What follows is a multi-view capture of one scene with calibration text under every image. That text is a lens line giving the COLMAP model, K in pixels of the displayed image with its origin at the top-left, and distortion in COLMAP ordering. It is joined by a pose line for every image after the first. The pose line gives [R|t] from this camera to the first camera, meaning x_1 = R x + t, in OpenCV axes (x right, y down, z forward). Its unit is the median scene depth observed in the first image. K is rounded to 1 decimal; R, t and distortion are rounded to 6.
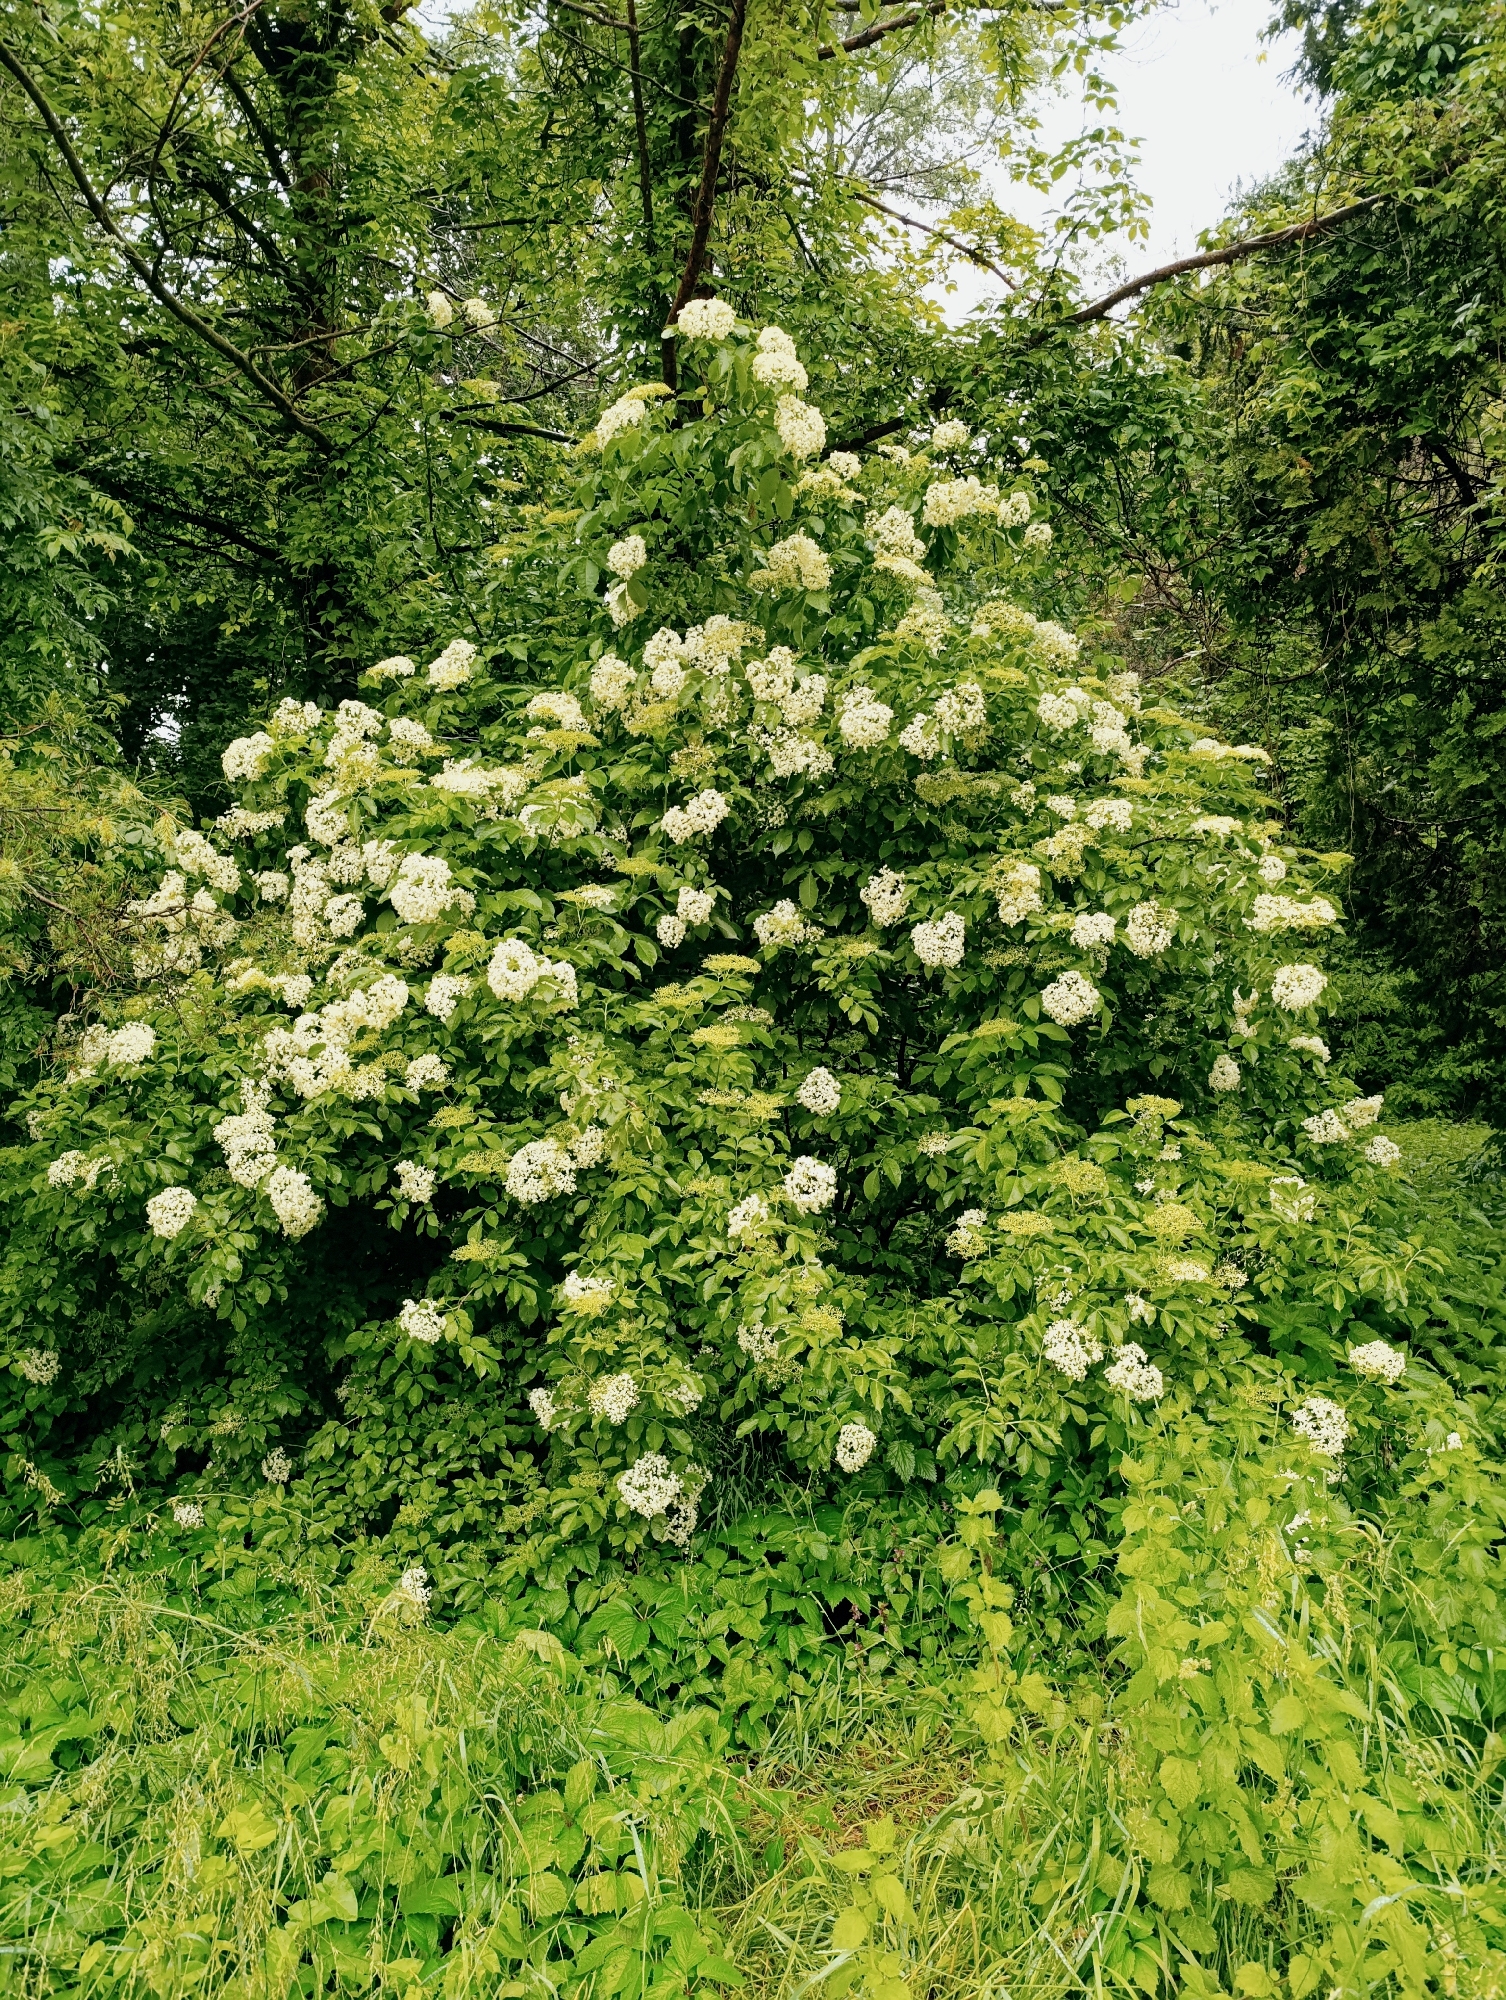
lens RADIAL K [[1327.0, 0, 753.0], [0, 1327.0, 1000.0], [0, 0, 1]] dist [0.002570, -0.000395]
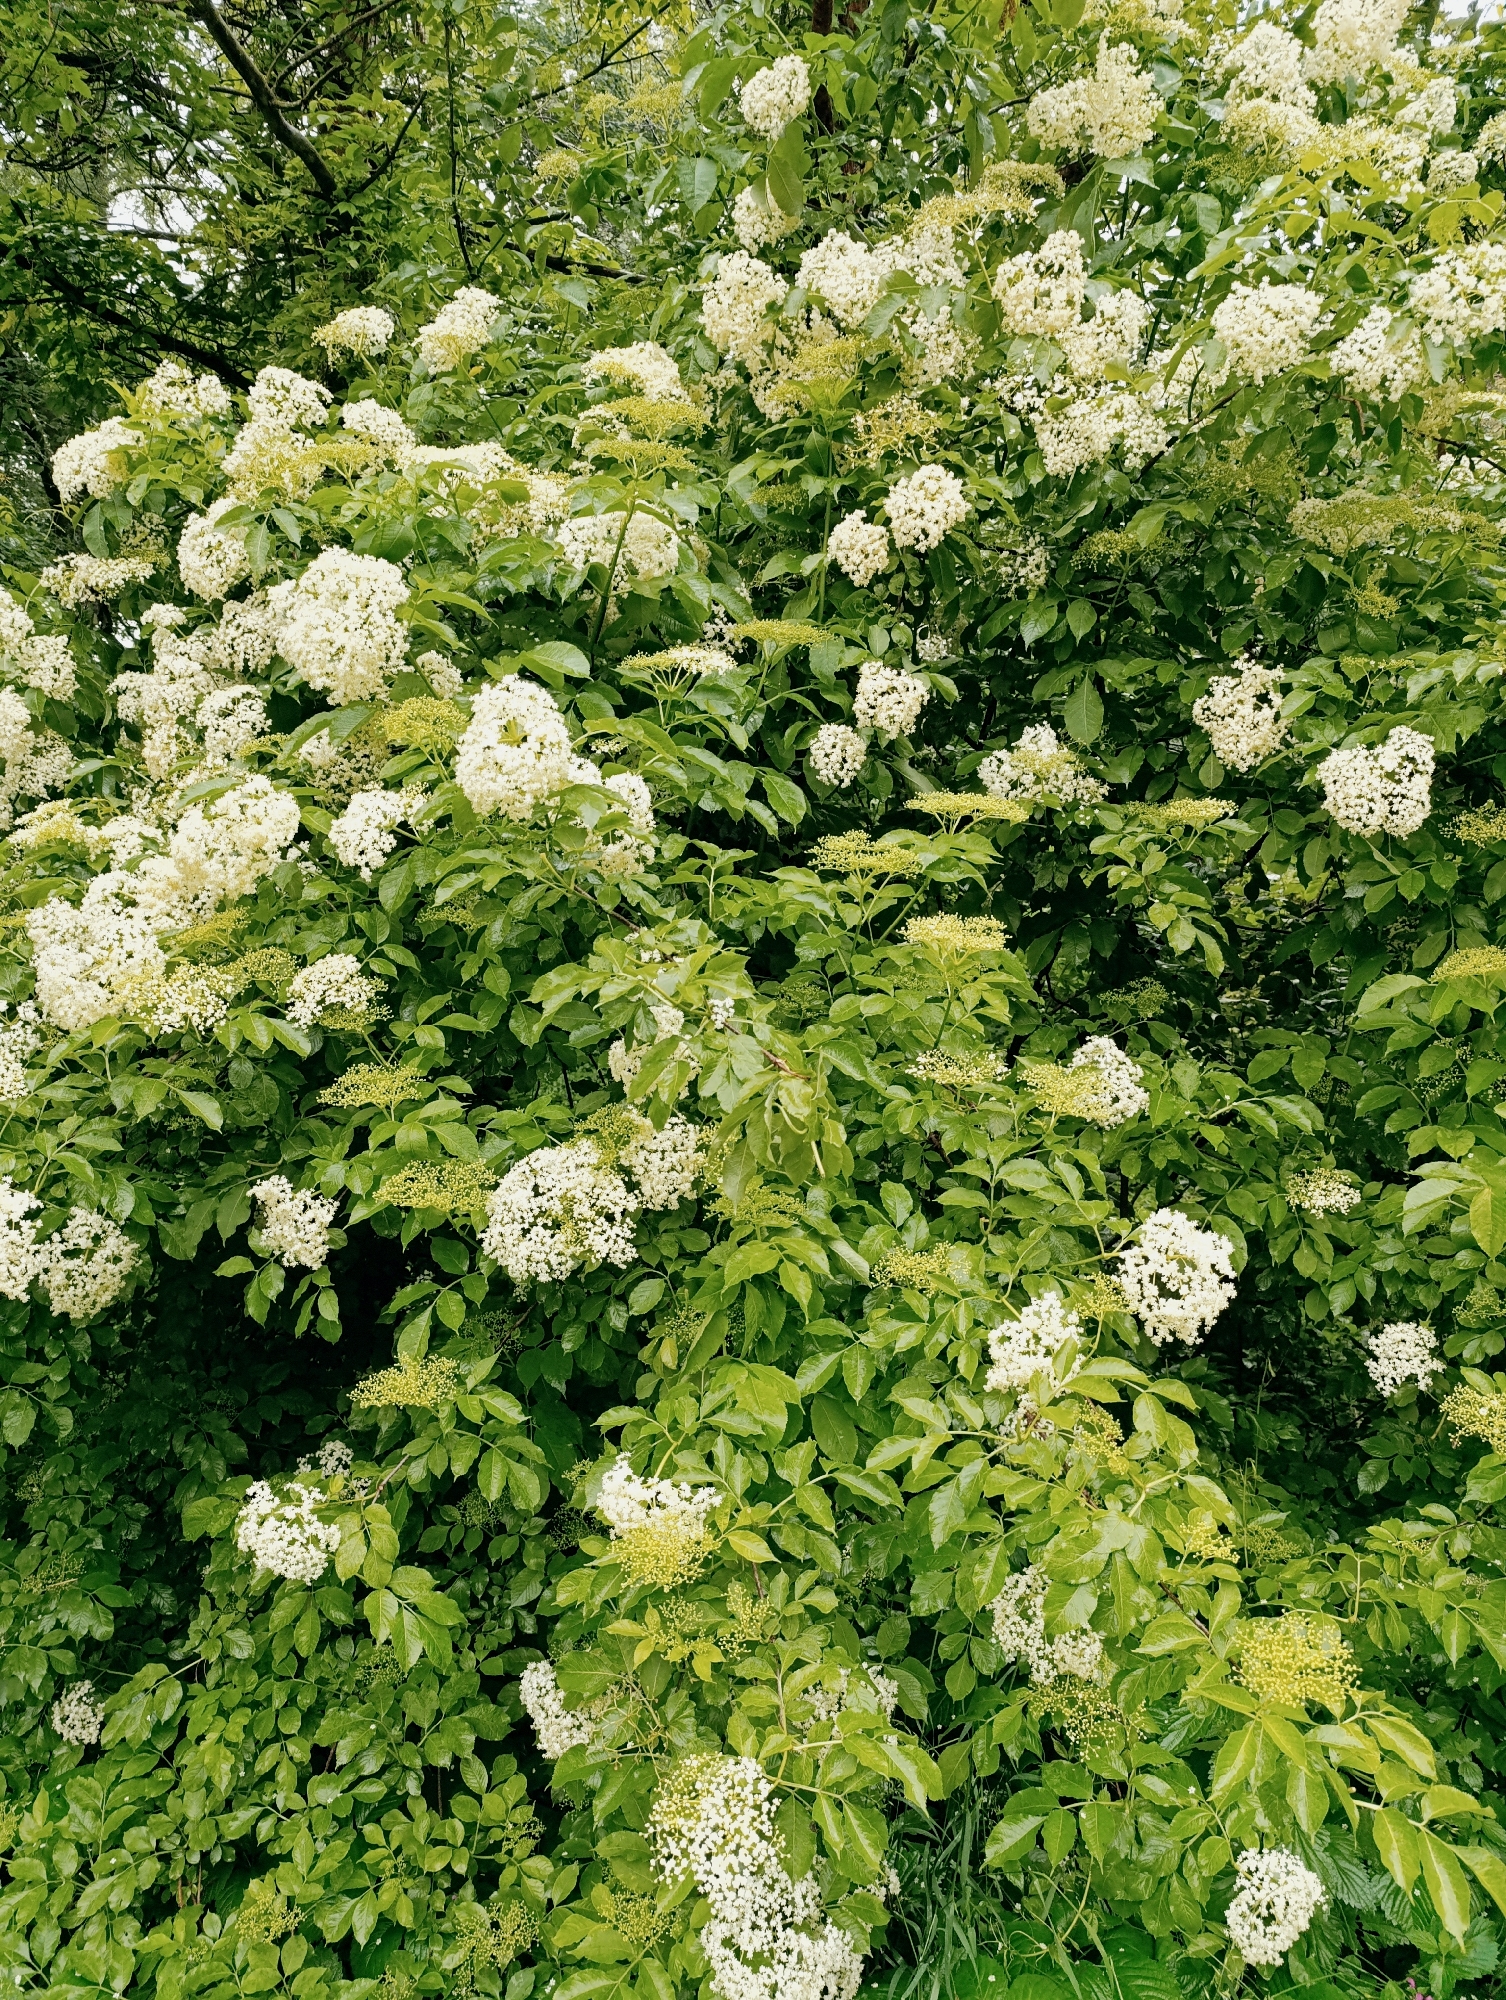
lens RADIAL K [[1353.9, 0, 753.0], [0, 1353.9, 1000.0], [0, 0, 1]] dist [-0.005241, -0.003112]
pose [[0.998223, 0.039916, -0.044250, -0.074026], [-0.040934, 0.998912, -0.022345, 0.061798], [0.043309, 0.024117, 0.998771, 0.521885]]
